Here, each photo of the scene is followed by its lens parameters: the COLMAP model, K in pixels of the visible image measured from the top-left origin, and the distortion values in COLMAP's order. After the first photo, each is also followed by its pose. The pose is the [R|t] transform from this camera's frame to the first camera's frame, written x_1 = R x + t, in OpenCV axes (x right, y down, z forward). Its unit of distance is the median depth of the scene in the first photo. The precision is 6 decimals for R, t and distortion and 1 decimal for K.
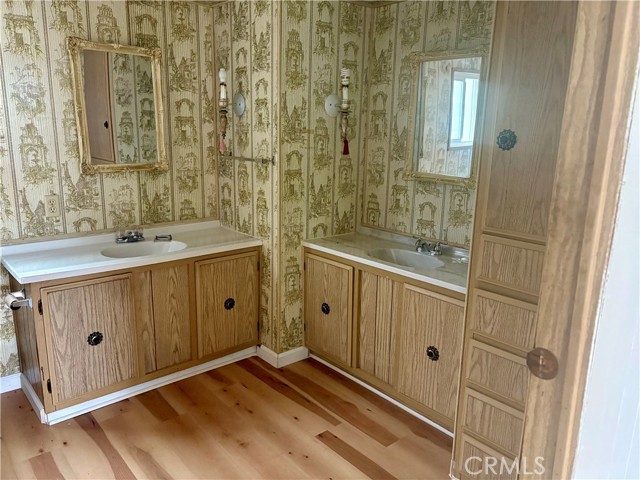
lens RADIAL K [[484.8, 0, 320.0], [0, 484.8, 240.0], [0, 0, 1]] dist [0.051934, -0.052165]
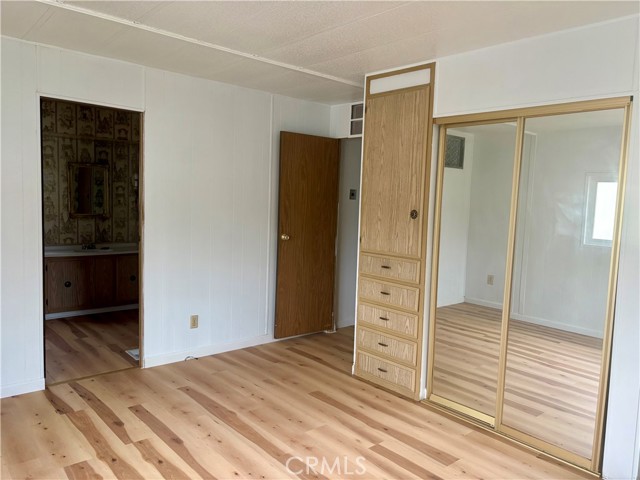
lens RADIAL K [[481.6, 0, 320.0], [0, 481.6, 240.0], [0, 0, 1]] dist [0.040436, -0.001569]
pose [[0.999895, 0.012809, 0.006766, 0.652706], [-0.011733, 0.990034, -0.140342, 0.264311], [-0.008496, 0.140248, 0.990080, -1.210920]]
